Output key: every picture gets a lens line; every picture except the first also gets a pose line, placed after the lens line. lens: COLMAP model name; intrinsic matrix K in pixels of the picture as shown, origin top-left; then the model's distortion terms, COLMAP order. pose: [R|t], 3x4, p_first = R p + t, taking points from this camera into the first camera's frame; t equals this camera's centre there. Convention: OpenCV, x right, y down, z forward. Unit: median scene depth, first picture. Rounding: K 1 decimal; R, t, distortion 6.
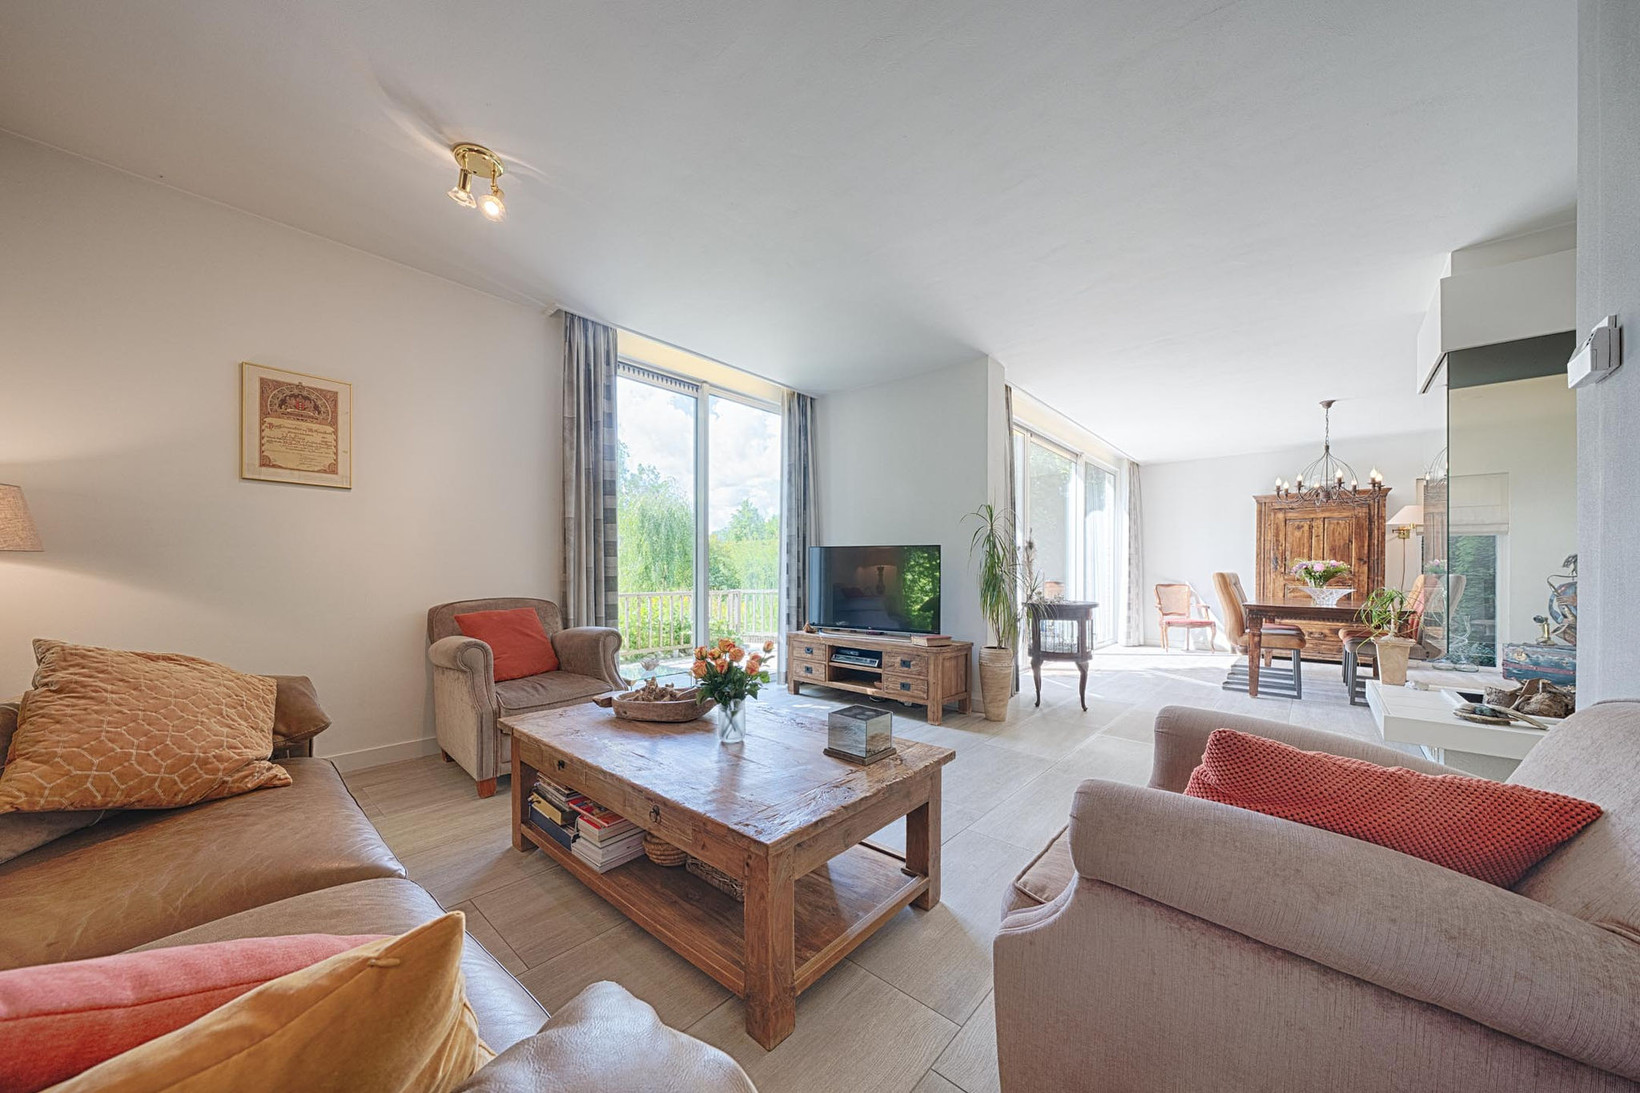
lens RADIAL K [[569.4, 0, 822.5], [0, 569.4, 566.8], [0, 0, 1]] dist [-0.001900, -0.000108]
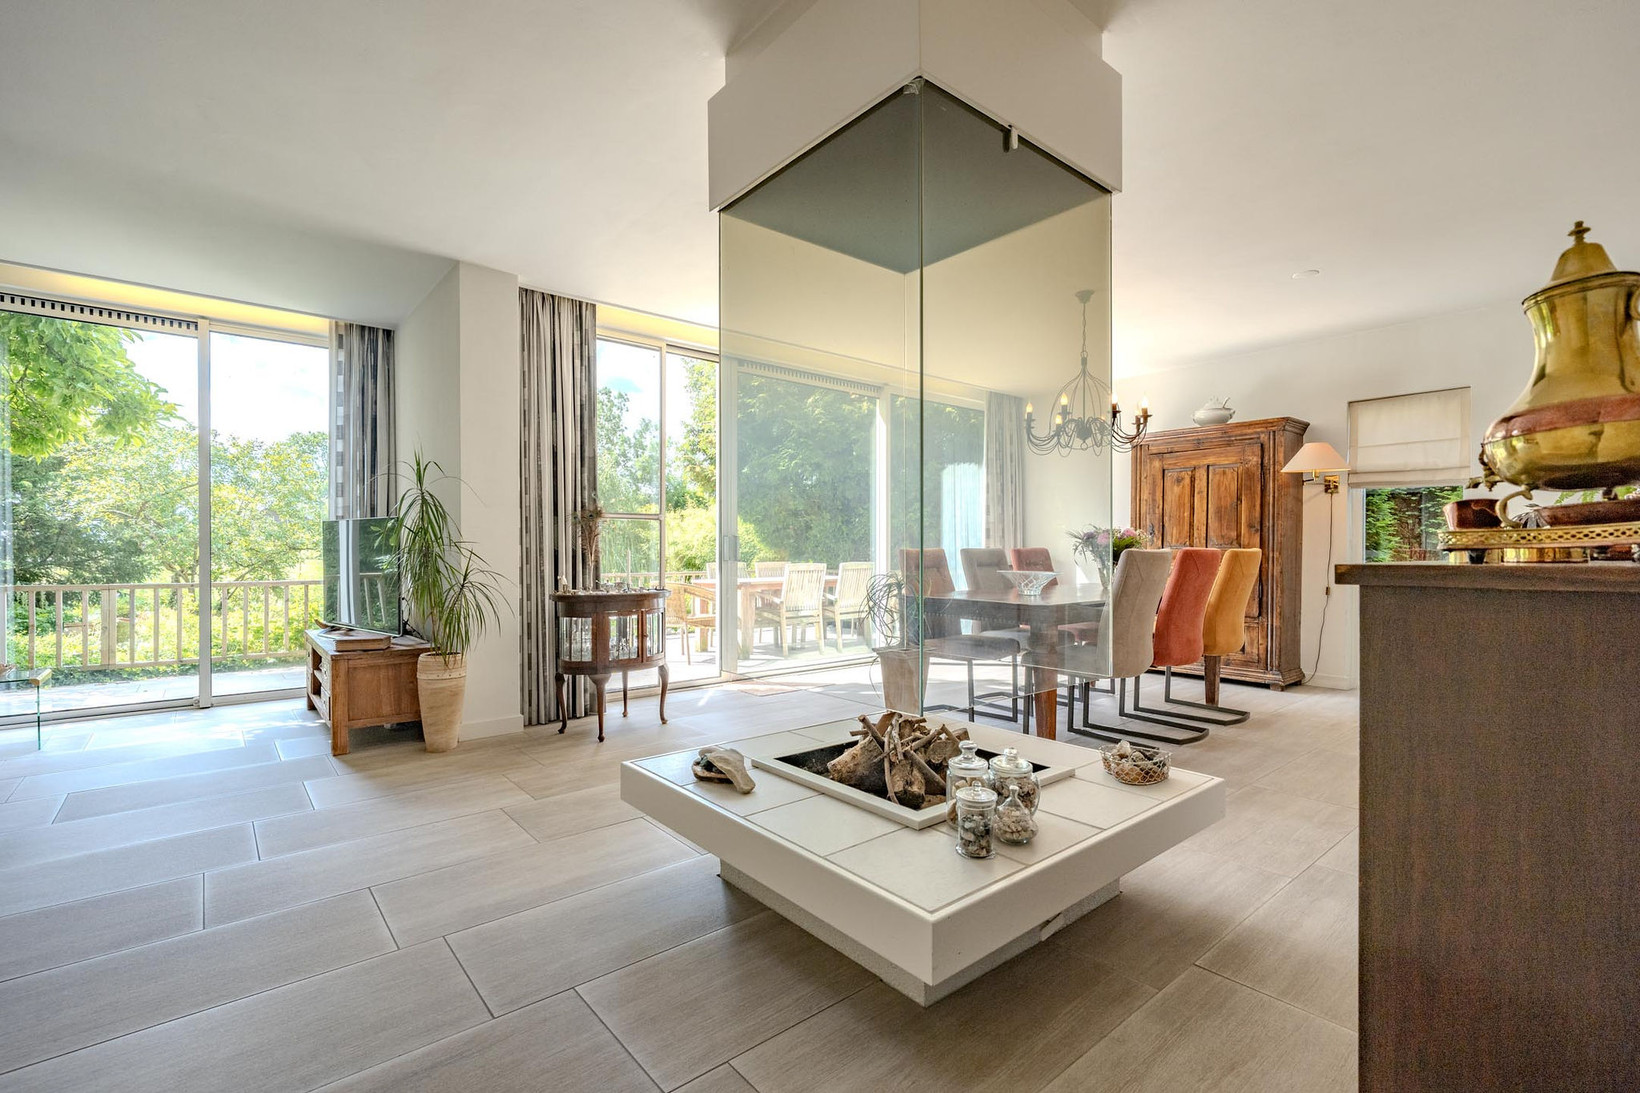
lens RADIAL K [[736.4, 0, 820.0], [0, 736.4, 546.5], [0, 0, 1]] dist [-0.000042, 0.000091]
pose [[0.988057, -0.009876, -0.153772, 0.864139], [0.010308, 0.999945, 0.002012, 0.004636], [0.153744, -0.003573, 0.988104, 0.114540]]
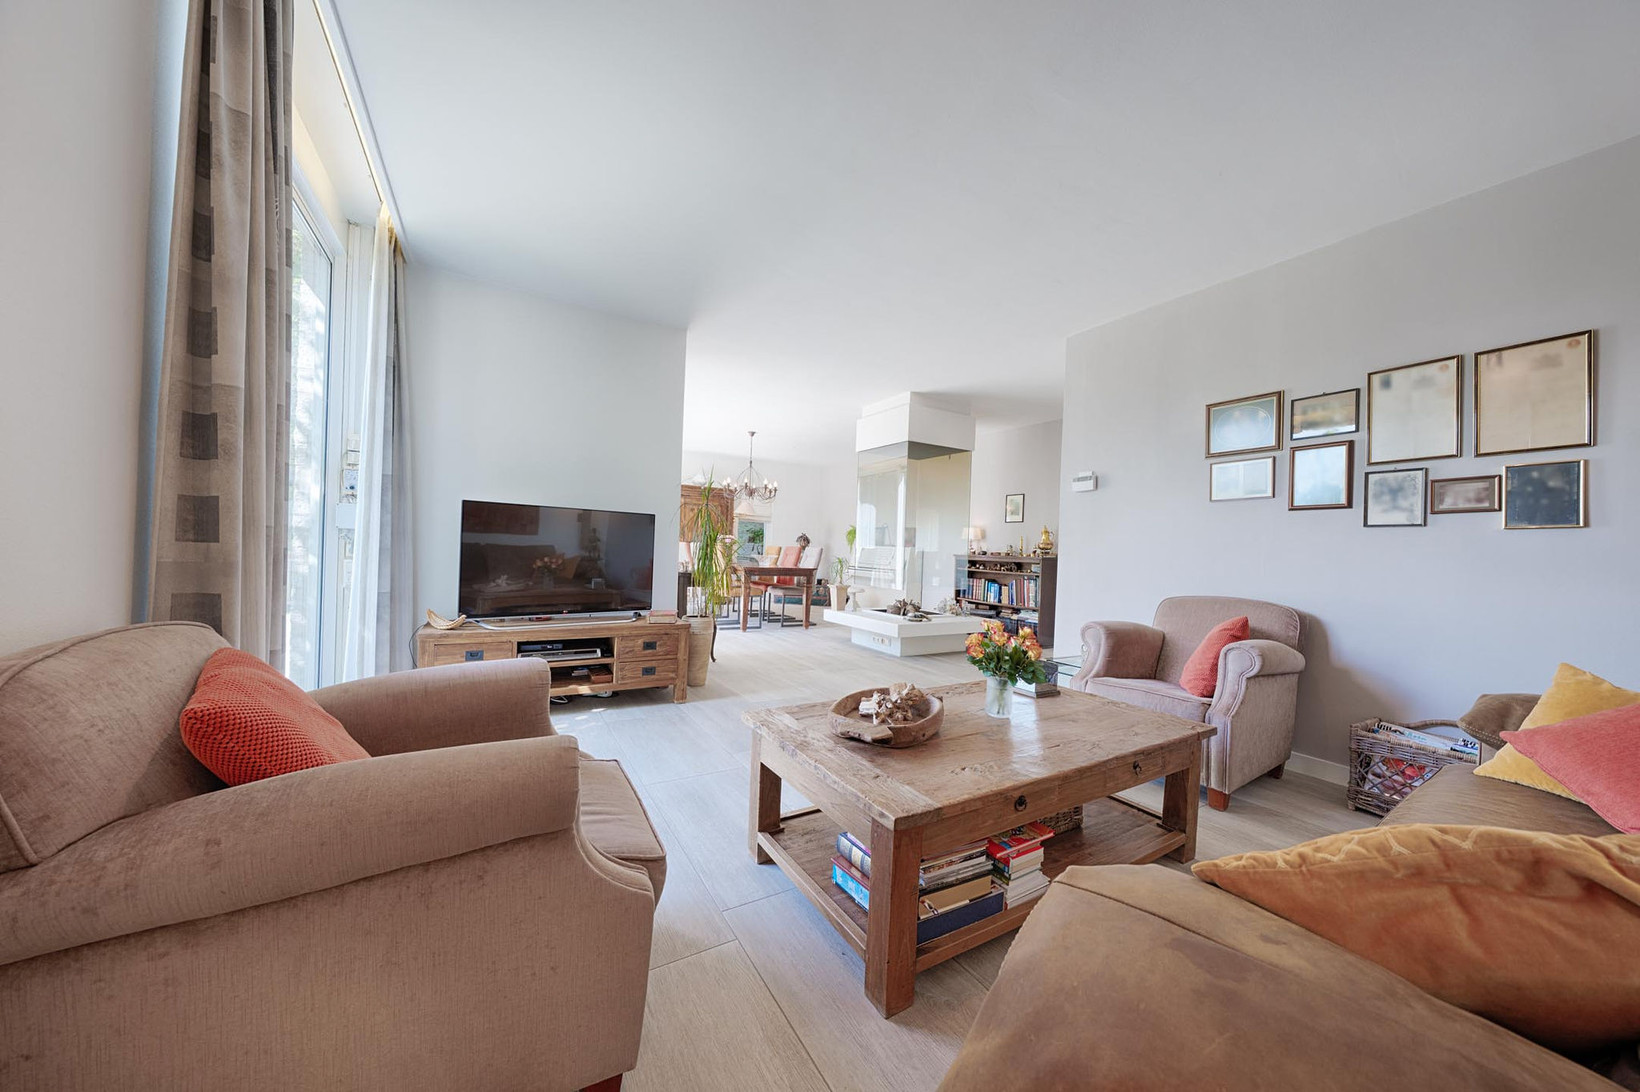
lens RADIAL K [[548.2, 0, 820.0], [0, 548.2, 546.0], [0, 0, 1]] dist [-0.000465, -0.000024]
pose [[0.309766, 0.005824, 0.950795, -0.540386], [-0.040353, 0.999161, 0.007026, -0.003632], [-0.949956, -0.040544, 0.309741, 0.438586]]
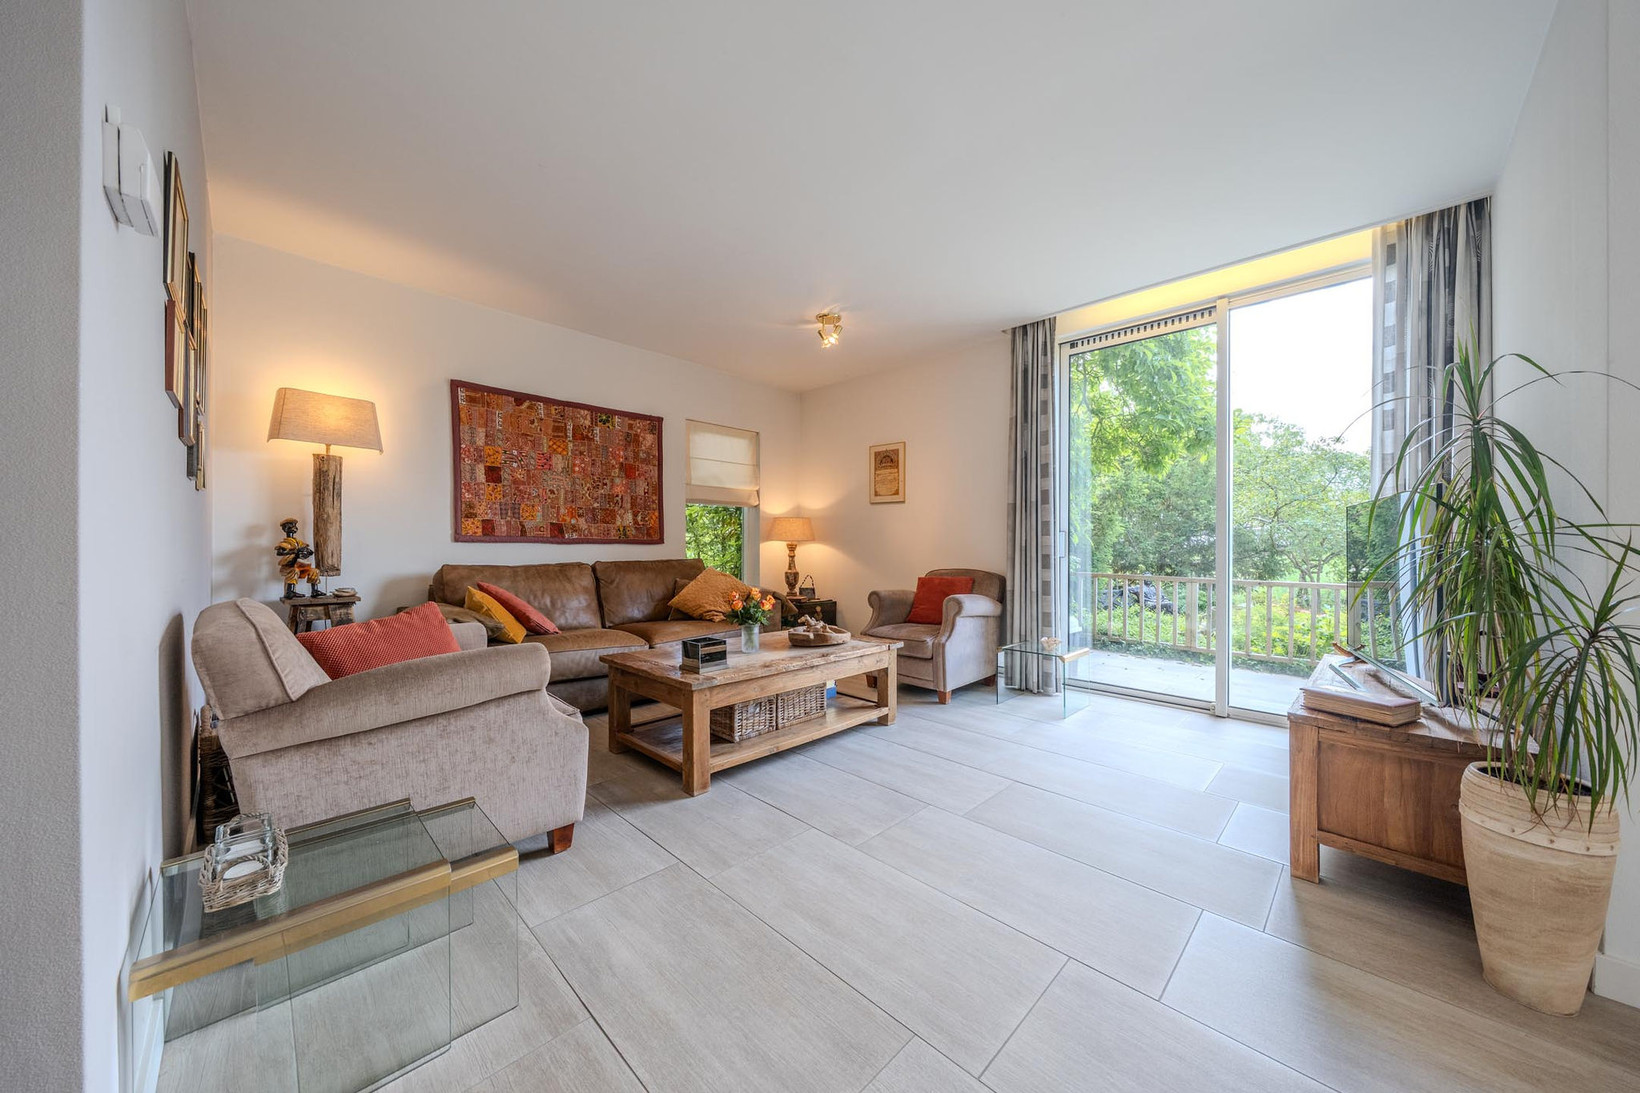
lens RADIAL K [[564.9, 0, 820.0], [0, 564.9, 546.5], [0, 0, 1]] dist [-0.000934, -0.000071]
pose [[-0.058608, -0.009657, -0.998234, 0.600903], [-0.004245, 0.999947, -0.009424, 0.011108], [0.998272, 0.003685, -0.058646, 0.556337]]
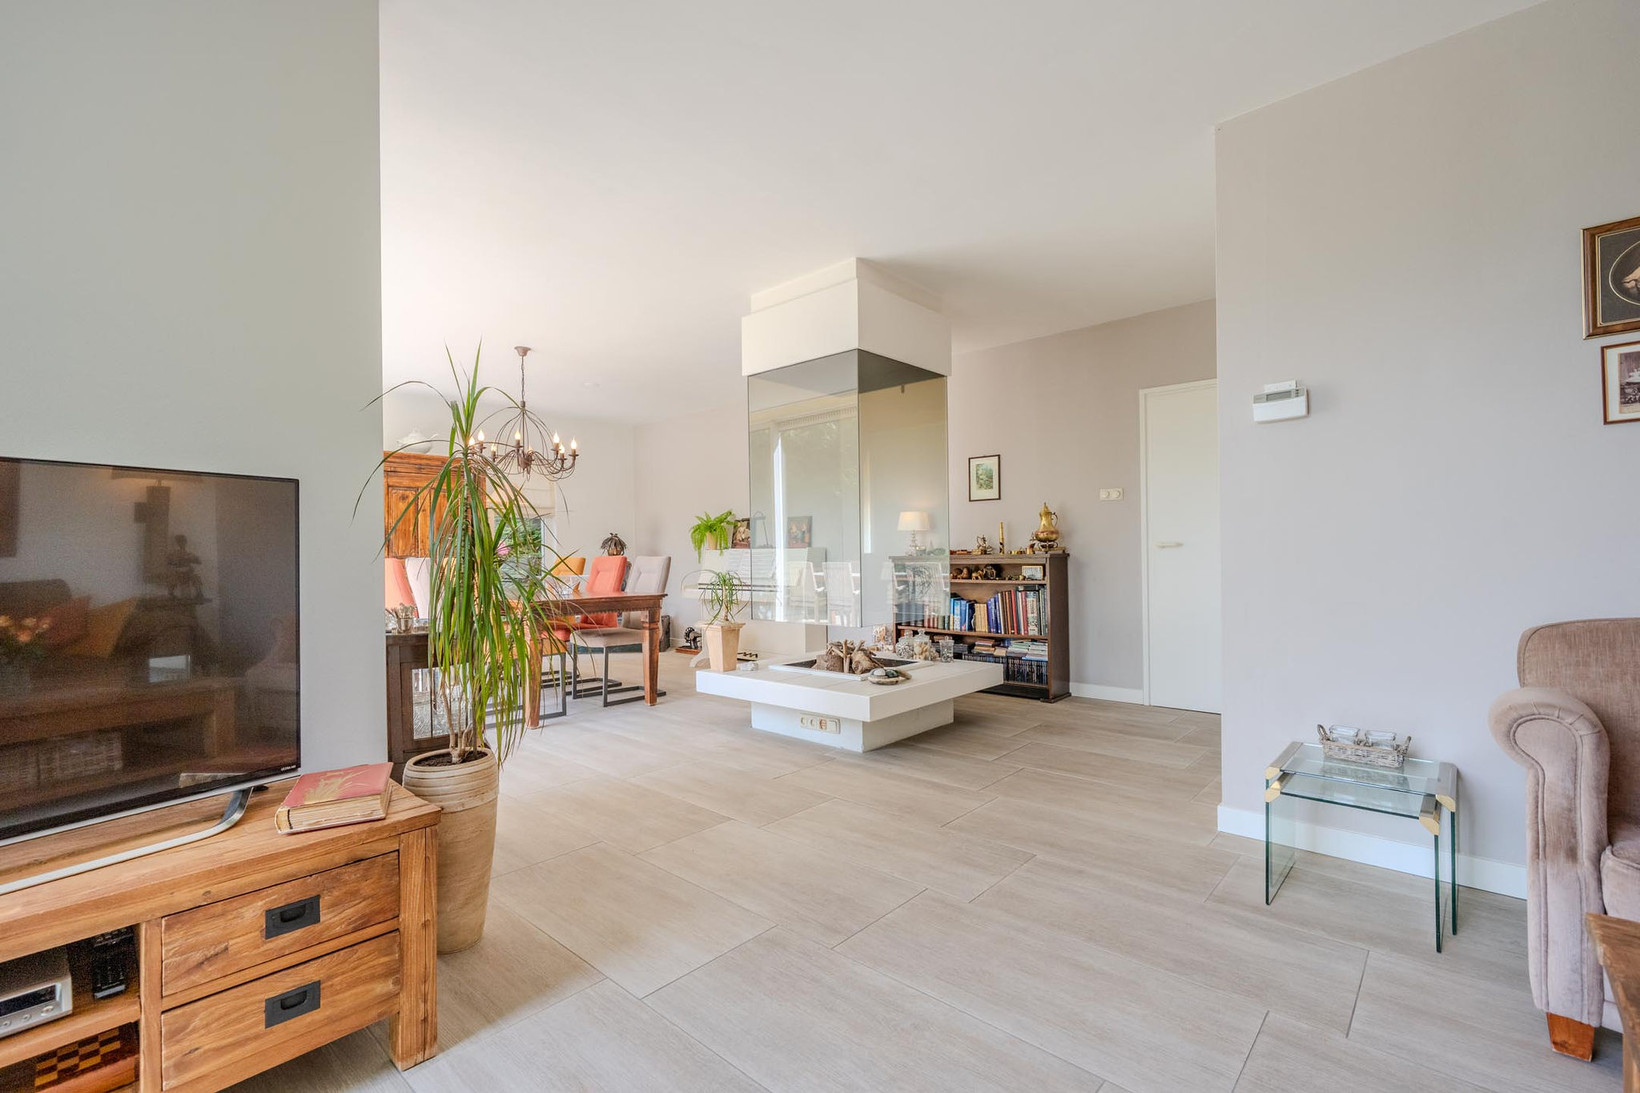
lens RADIAL K [[715.6, 0, 820.0], [0, 715.6, 546.5], [0, 0, 1]] dist [-0.001423, 0.000168]
pose [[0.012035, 0.001640, 0.999926, -0.166870], [0.005833, 0.999982, -0.001710, 0.000270], [-0.999911, 0.005853, 0.012025, 0.681270]]
